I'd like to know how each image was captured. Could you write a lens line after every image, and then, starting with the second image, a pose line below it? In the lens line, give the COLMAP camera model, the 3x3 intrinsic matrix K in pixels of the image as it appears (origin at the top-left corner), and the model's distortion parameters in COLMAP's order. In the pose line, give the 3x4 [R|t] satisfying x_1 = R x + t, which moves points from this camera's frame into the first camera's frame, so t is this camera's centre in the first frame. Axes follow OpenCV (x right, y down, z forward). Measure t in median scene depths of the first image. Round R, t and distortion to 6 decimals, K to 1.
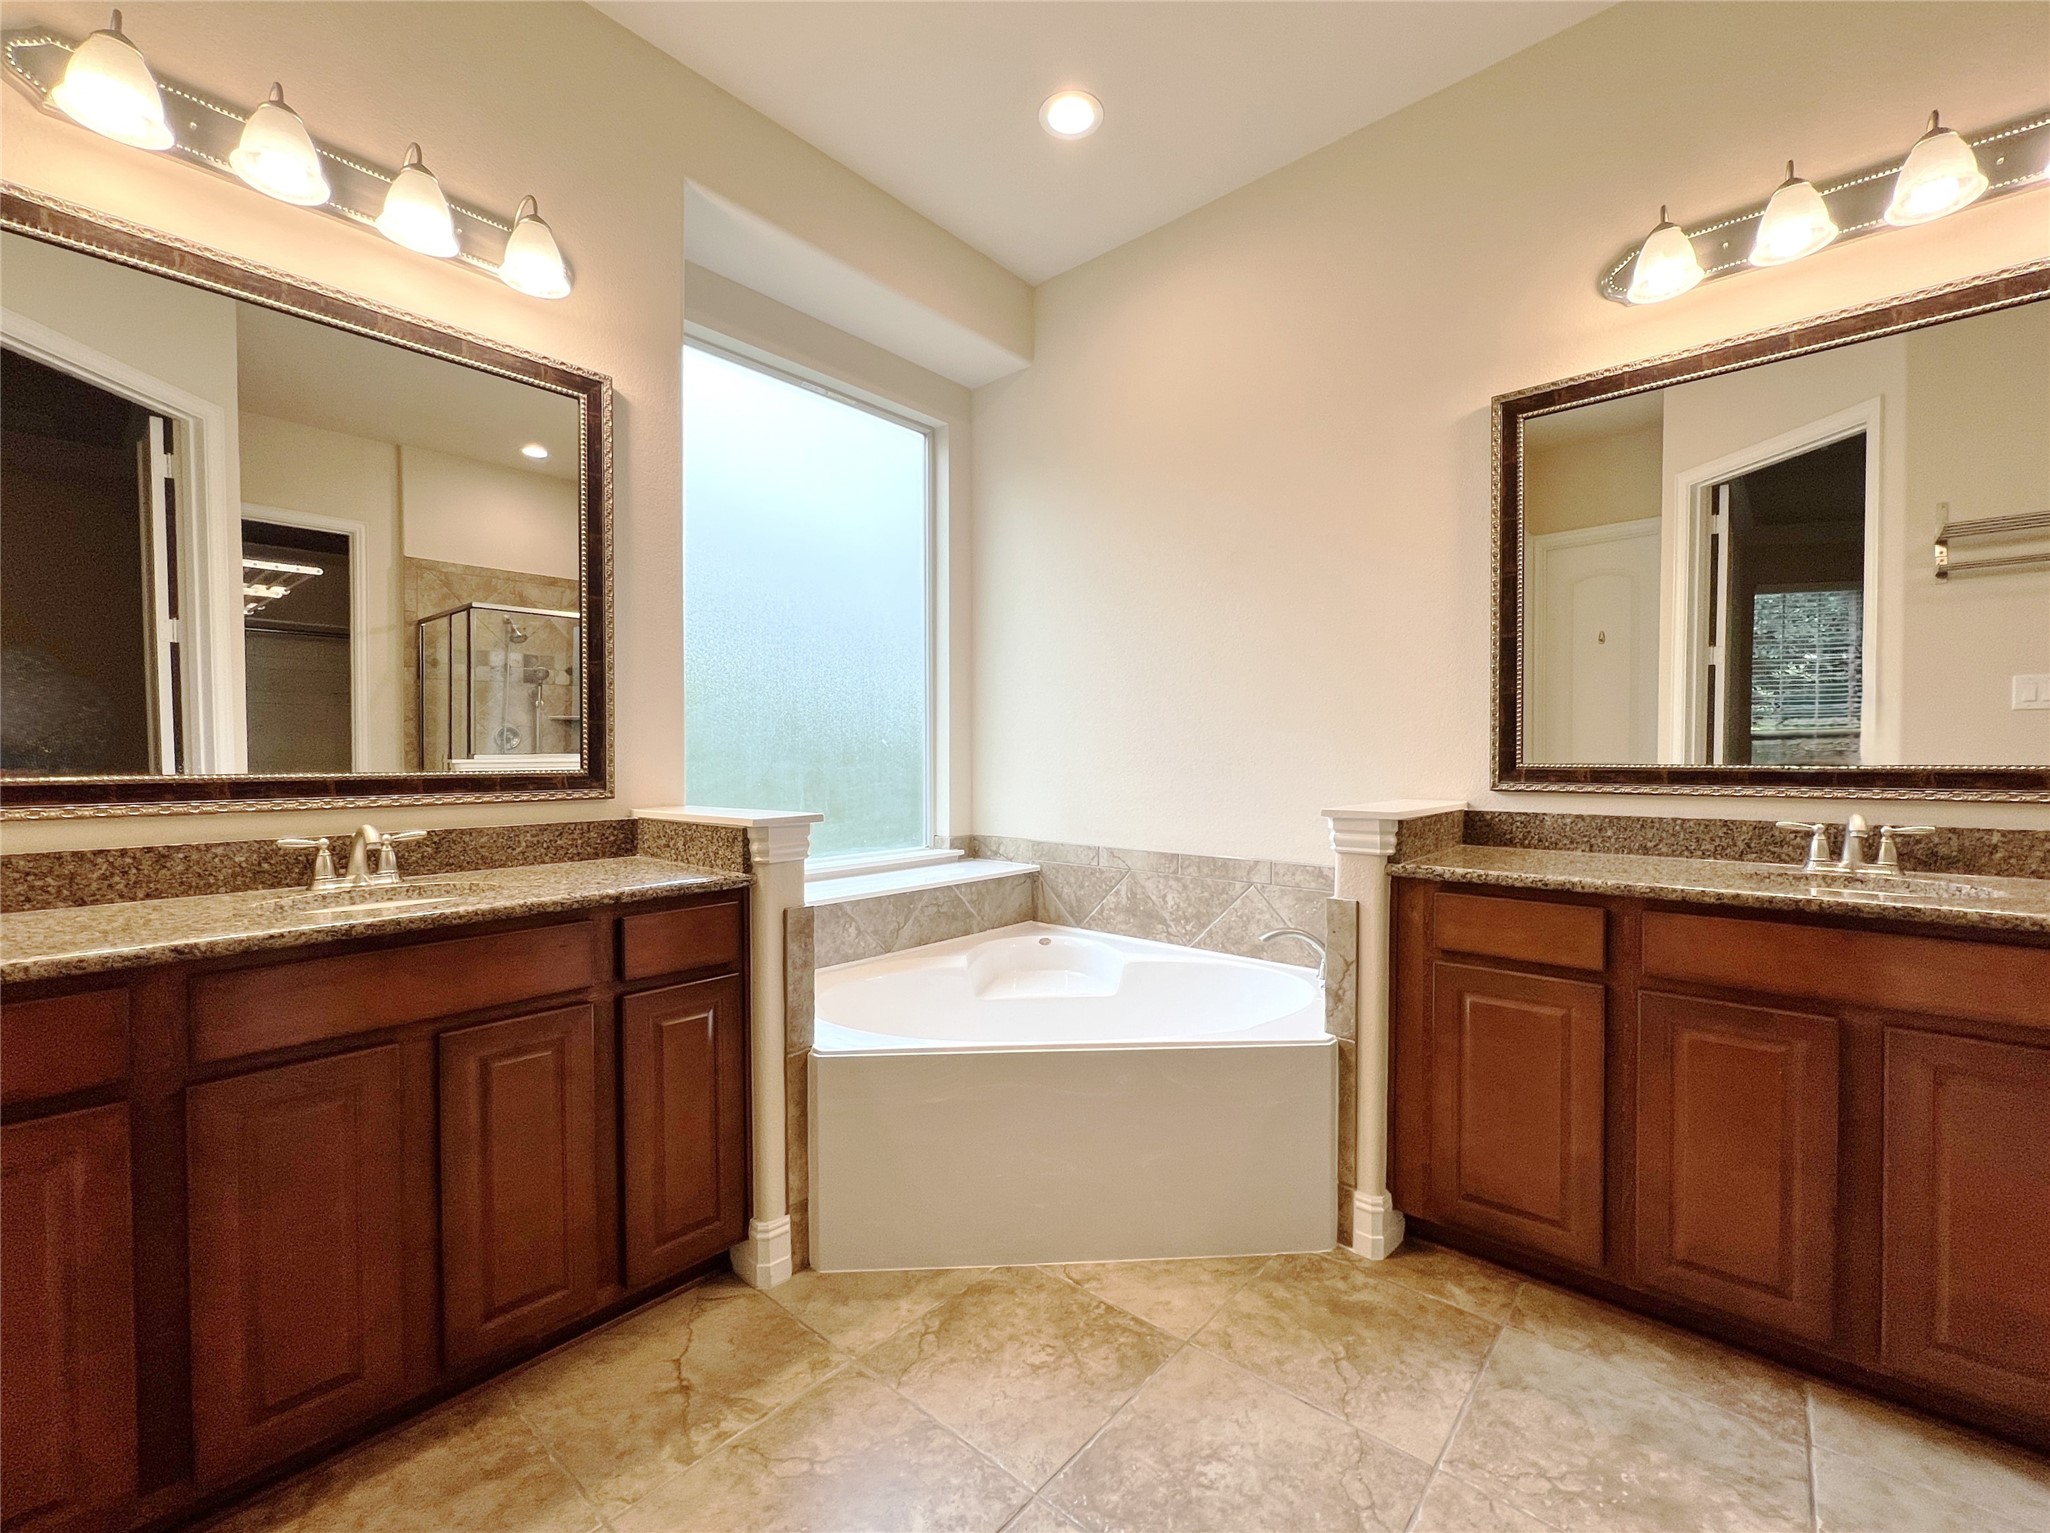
lens RADIAL K [[851.3, 0, 1025.0], [0, 851.3, 766.5], [0, 0, 1]] dist [-0.003185, 0.000259]
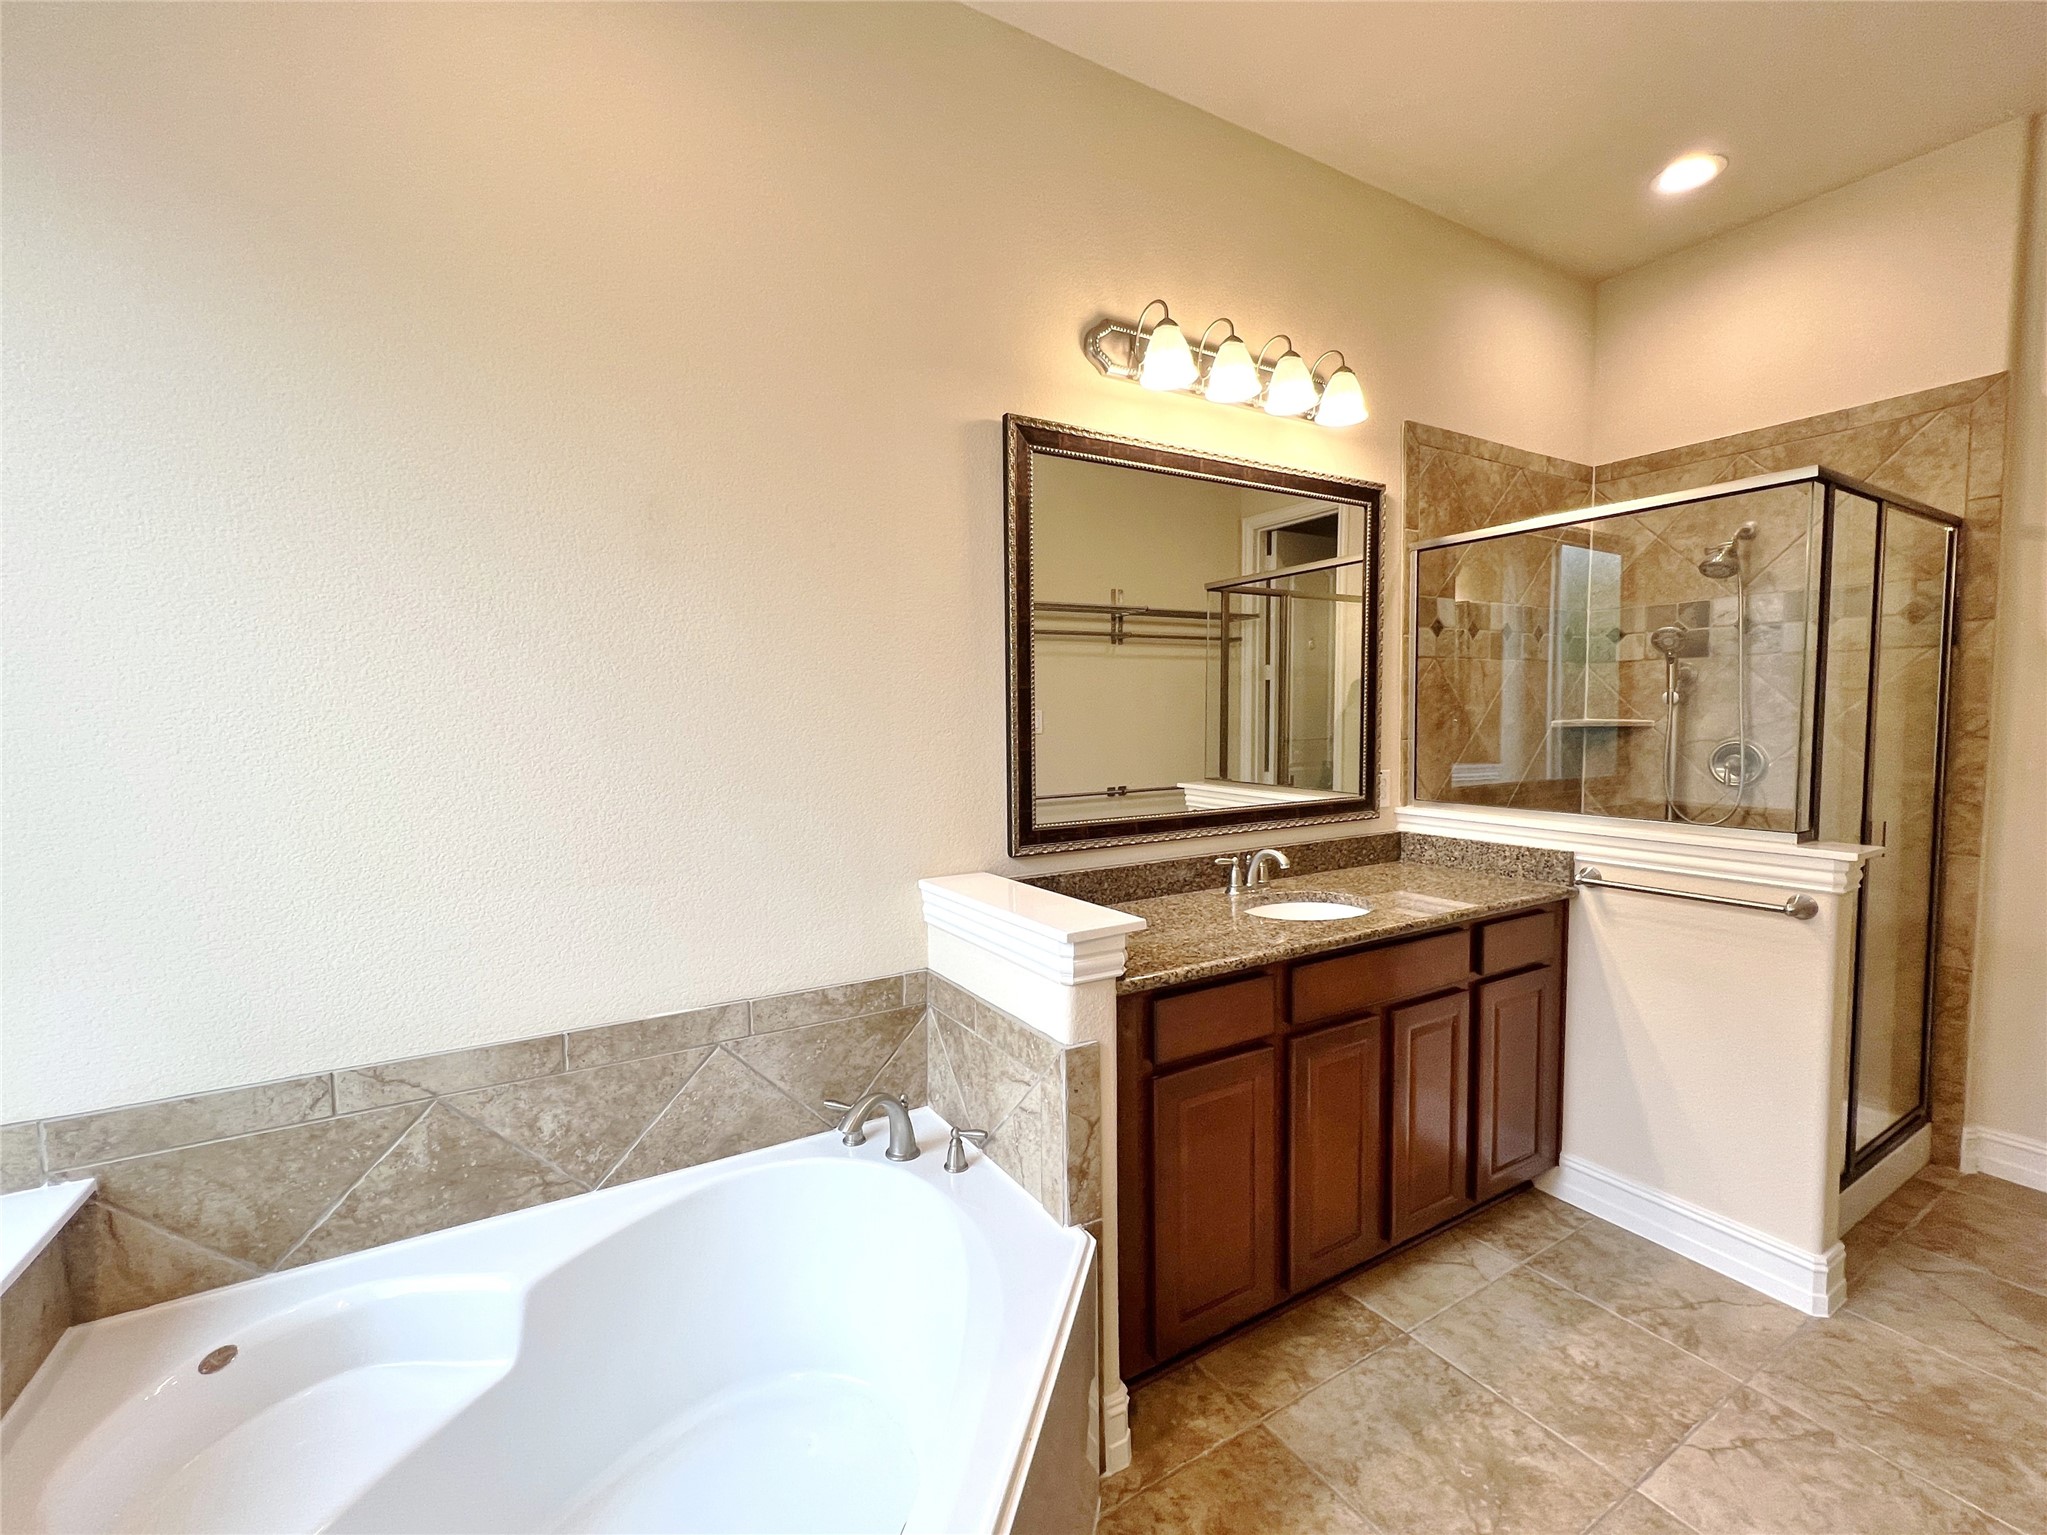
lens RADIAL K [[864.8, 0, 1023.5], [0, 864.8, 767.5], [0, 0, 1]] dist [-0.001501, 0.000124]
pose [[0.309010, -0.060815, 0.949113, -0.358017], [0.025489, 0.998125, 0.055657, -0.134259], [-0.950717, 0.006993, 0.309980, 0.804562]]
